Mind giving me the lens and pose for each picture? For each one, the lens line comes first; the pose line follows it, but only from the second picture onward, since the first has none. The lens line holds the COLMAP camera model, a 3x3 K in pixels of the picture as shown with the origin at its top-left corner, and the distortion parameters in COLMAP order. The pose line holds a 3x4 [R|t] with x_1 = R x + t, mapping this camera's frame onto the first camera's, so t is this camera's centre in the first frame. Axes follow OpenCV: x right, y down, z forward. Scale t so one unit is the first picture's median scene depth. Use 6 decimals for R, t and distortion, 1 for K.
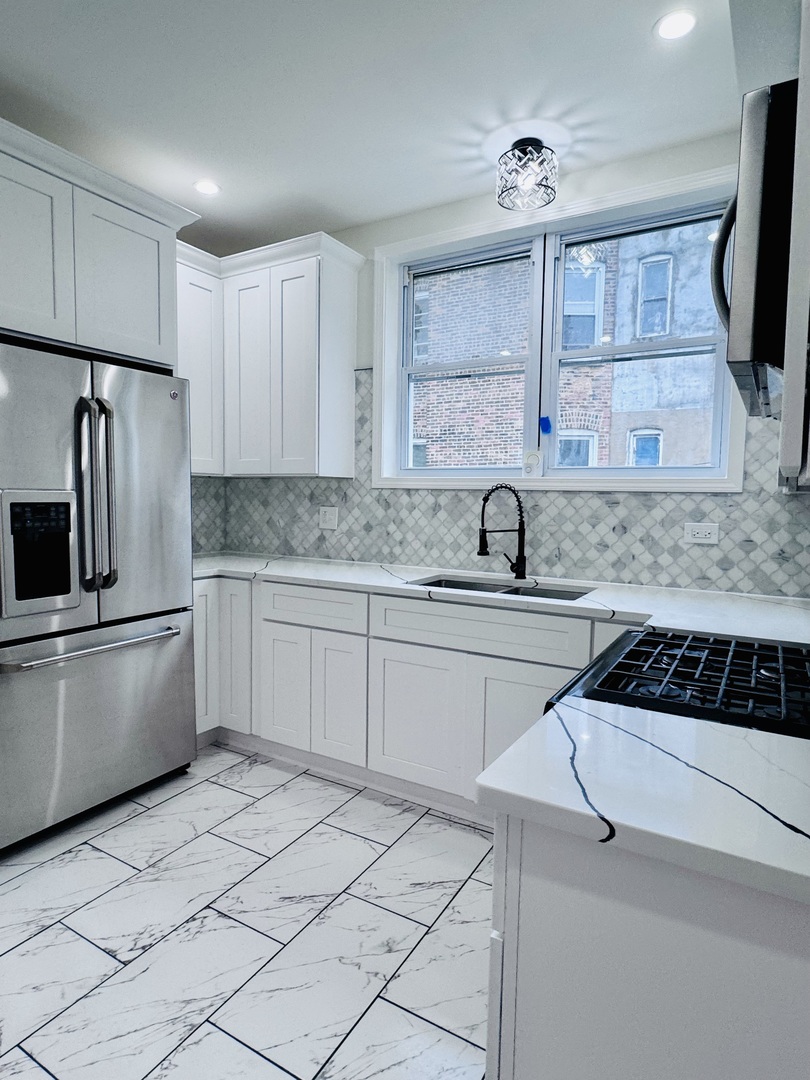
lens RADIAL K [[612.2, 0, 402.4], [0, 612.2, 540.3], [0, 0, 1]] dist [-0.007389, 0.001298]
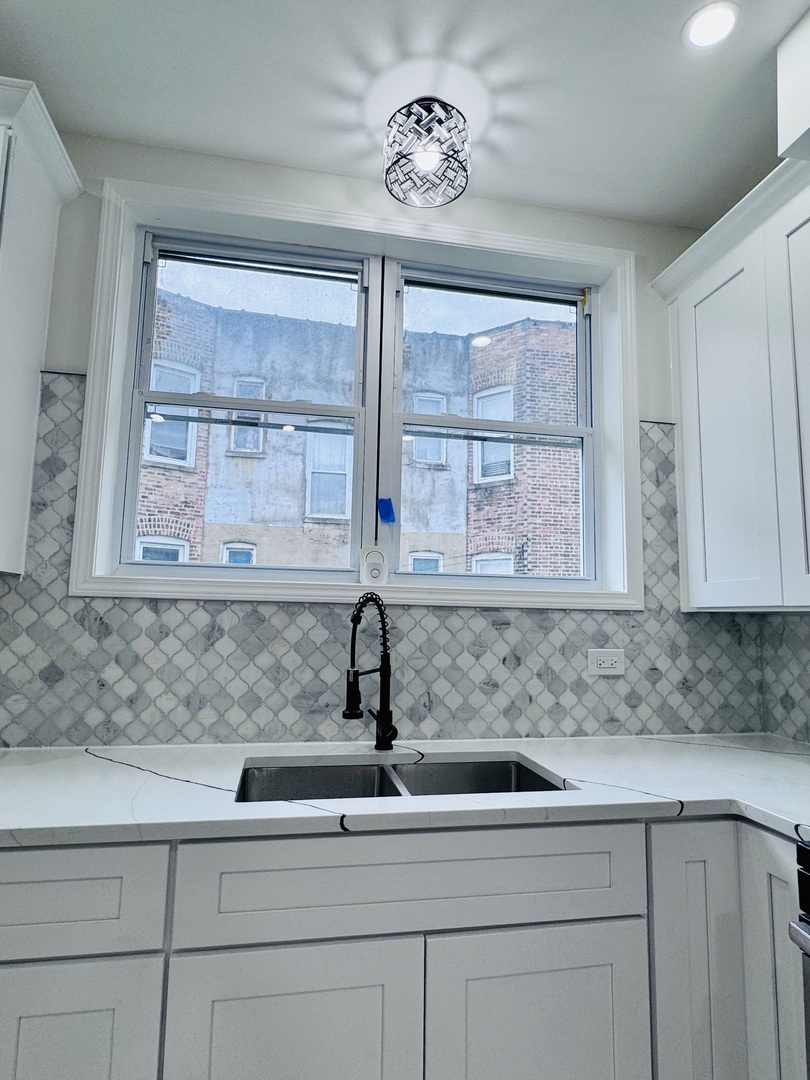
lens RADIAL K [[612.2, 0, 401.8], [0, 612.2, 543.9], [0, 0, 1]] dist [-0.007389, 0.001298]
pose [[0.746720, 0.079376, 0.660385, -0.217715], [0.041805, 0.985290, -0.165699, -0.037898], [-0.663824, 0.151338, 0.732417, 0.516962]]
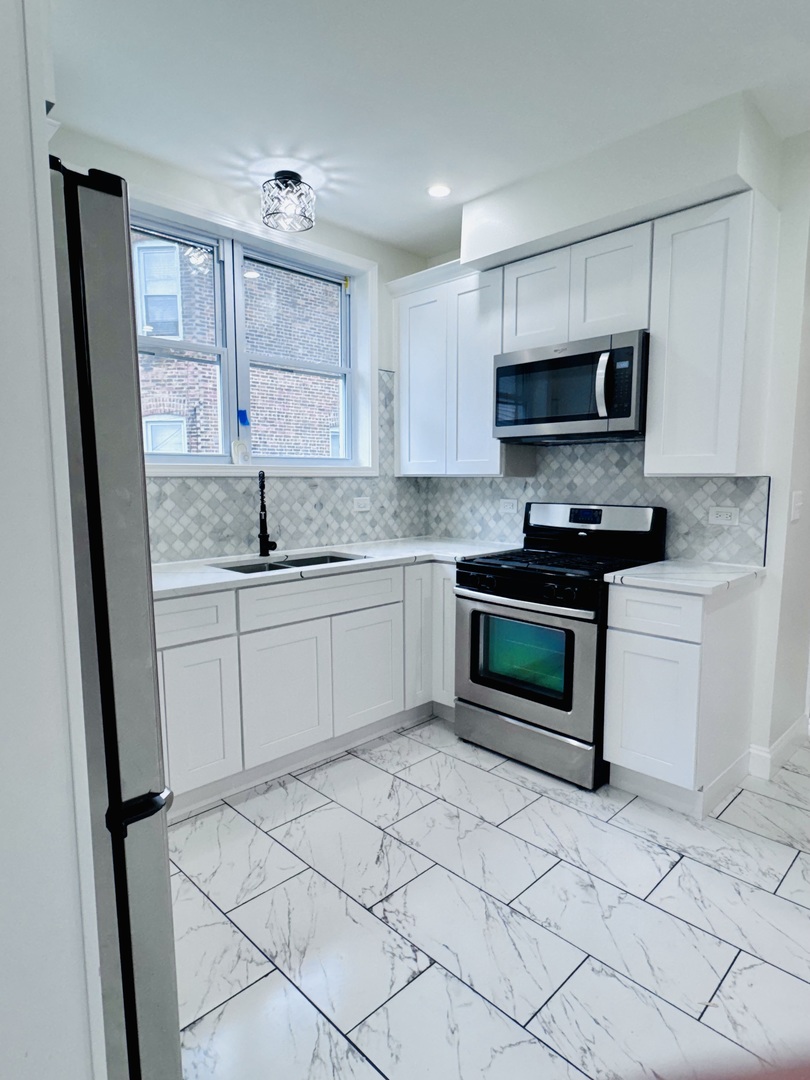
lens RADIAL K [[612.2, 0, 406.1], [0, 612.2, 545.9], [0, 0, 1]] dist [-0.007389, 0.001298]
pose [[0.250198, -0.124019, 0.960219, -0.830904], [0.079401, 0.991050, 0.107313, -0.056335], [-0.964933, 0.049393, 0.257806, 0.466824]]
